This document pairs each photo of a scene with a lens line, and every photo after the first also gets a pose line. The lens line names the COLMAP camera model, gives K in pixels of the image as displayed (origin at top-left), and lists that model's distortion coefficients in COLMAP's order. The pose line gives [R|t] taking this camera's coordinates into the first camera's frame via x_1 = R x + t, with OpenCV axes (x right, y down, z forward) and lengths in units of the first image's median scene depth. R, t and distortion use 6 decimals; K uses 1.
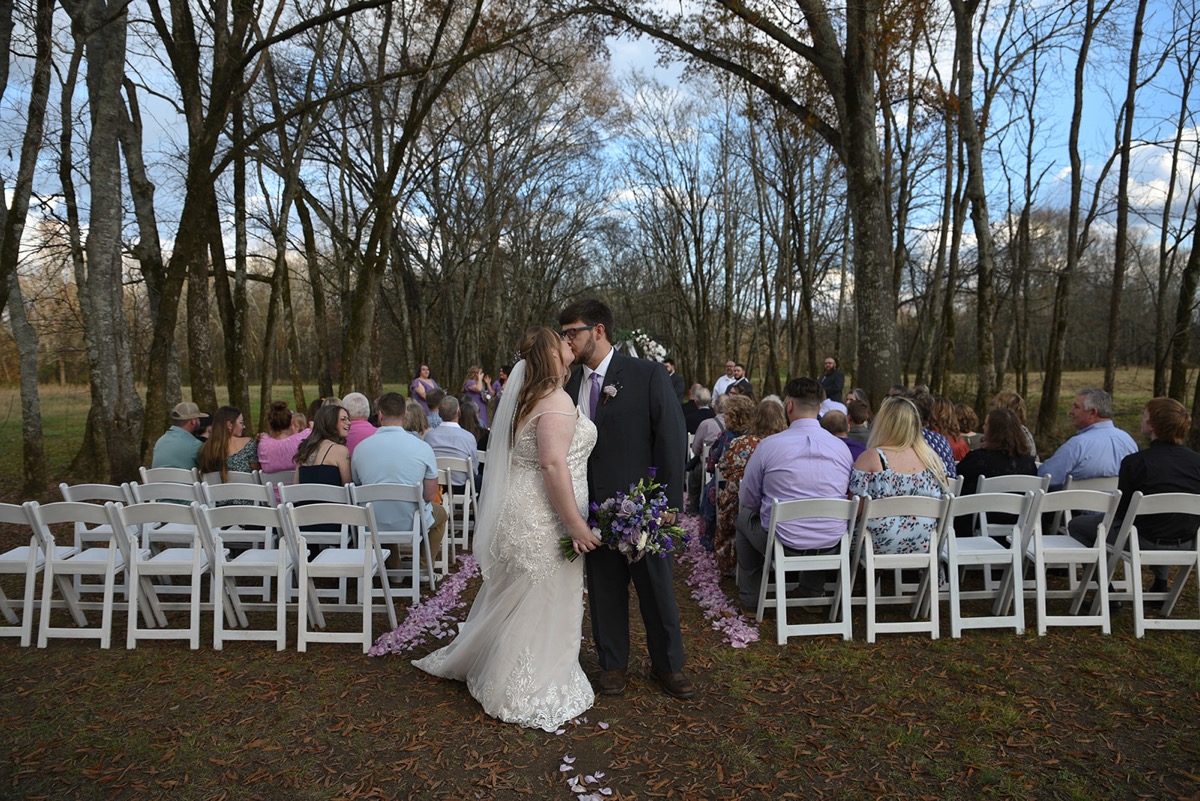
lens RADIAL K [[777.6, 0, 600.0], [0, 777.6, 400.5], [0, 0, 1]] dist [-0.134569, 0.085116]
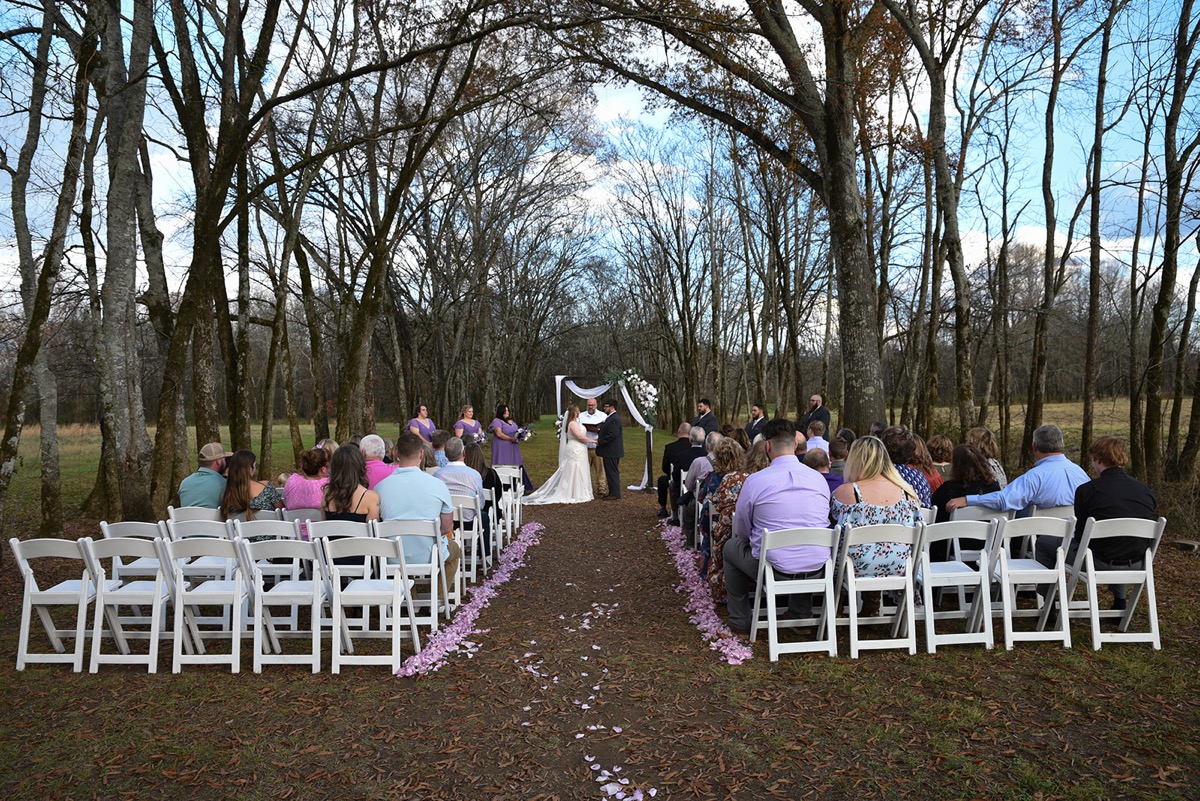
lens RADIAL K [[777.6, 0, 600.0], [0, 777.6, 400.5], [0, 0, 1]] dist [-0.134569, 0.085116]
pose [[0.999847, -0.008722, 0.015179, -0.008431], [0.009448, 0.998783, -0.048412, -0.001679], [-0.014738, 0.048548, 0.998712, -0.037222]]
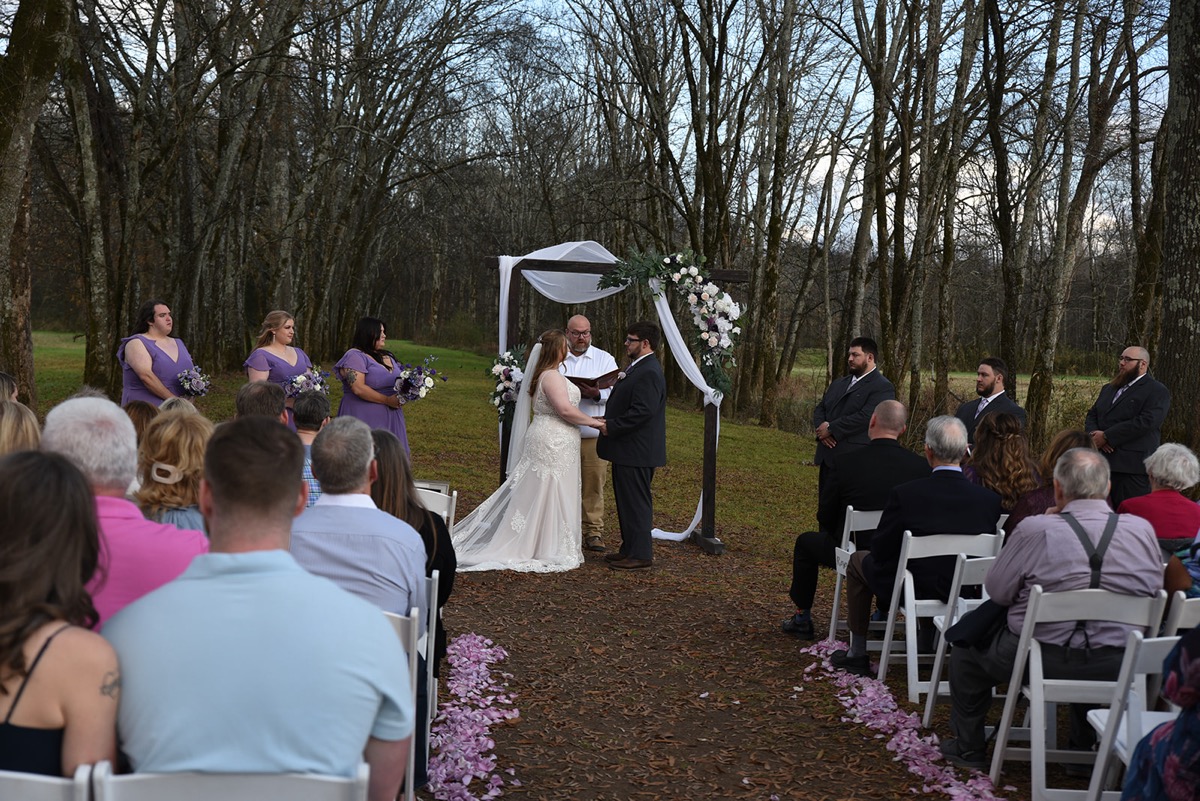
lens RADIAL K [[1607.3, 0, 600.0], [0, 1607.3, 400.5], [0, 0, 1]] dist [0.108283, -0.000833]
pose [[0.995485, 0.059426, 0.074009, -0.081135], [-0.059497, 0.998228, -0.001250, -0.010446], [-0.073953, -0.003159, 0.997257, 0.172981]]
